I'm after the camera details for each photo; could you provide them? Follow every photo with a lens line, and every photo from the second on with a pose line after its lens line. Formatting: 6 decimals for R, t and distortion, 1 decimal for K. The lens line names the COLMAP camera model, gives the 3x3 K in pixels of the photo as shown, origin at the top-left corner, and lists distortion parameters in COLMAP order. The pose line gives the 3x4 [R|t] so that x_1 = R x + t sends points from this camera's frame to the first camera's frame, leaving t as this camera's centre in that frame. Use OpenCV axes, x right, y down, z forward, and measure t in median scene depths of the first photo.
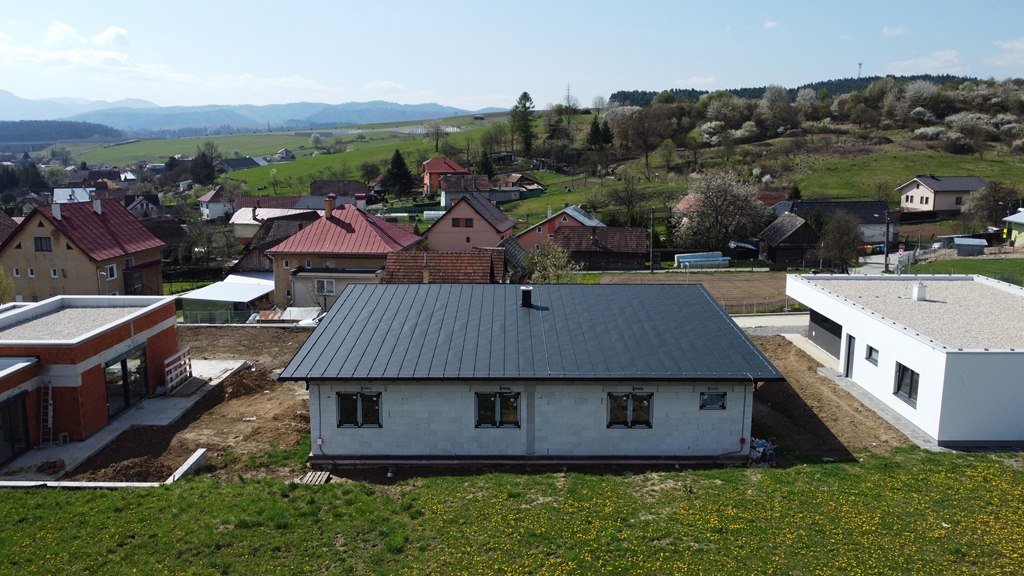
lens RADIAL K [[748.4, 0, 512.4], [0, 748.4, 285.7], [0, 0, 1]] dist [-0.001178, 0.003882]
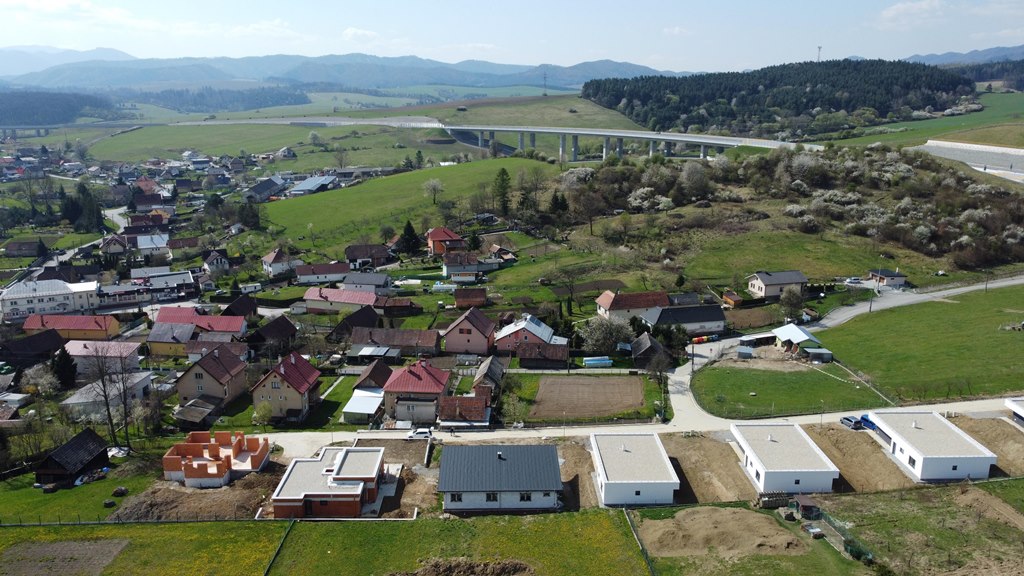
lens RADIAL K [[748.4, 0, 510.8], [0, 748.4, 289.0], [0, 0, 1]] dist [-0.001178, 0.003882]
pose [[0.999709, -0.003904, 0.023820, -0.001354], [0.002197, 0.997454, 0.071275, -0.180922], [-0.024038, -0.071202, 0.997172, -0.426565]]
